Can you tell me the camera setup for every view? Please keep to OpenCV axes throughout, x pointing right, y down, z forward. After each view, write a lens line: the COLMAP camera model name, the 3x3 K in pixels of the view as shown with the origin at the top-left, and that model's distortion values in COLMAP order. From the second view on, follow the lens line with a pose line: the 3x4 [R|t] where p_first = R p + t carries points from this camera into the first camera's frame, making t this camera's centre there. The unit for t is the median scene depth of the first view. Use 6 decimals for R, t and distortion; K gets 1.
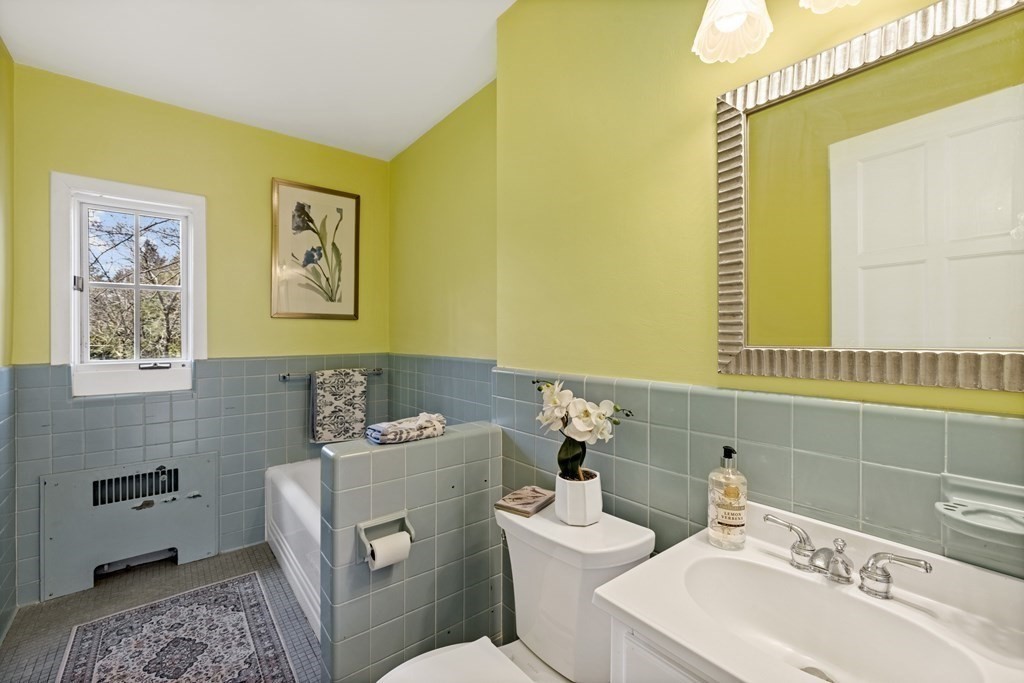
lens RADIAL K [[440.7, 0, 511.8], [0, 440.7, 340.5], [0, 0, 1]] dist [0.000321, -0.000001]
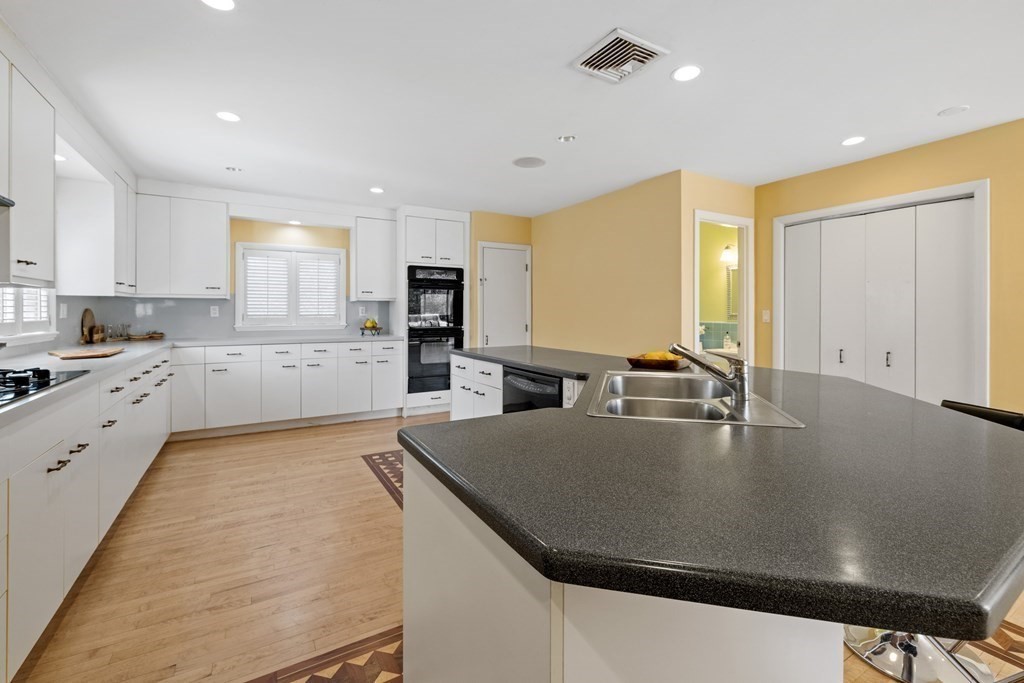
lens RADIAL K [[440.7, 0, 515.3], [0, 440.7, 315.6], [0, 0, 1]] dist [0.000321, -0.000001]
pose [[0.990890, -0.000810, -0.134669, -1.194203], [0.000861, 1.000000, 0.000320, 0.022075], [0.134669, -0.000433, 0.990891, -4.119129]]
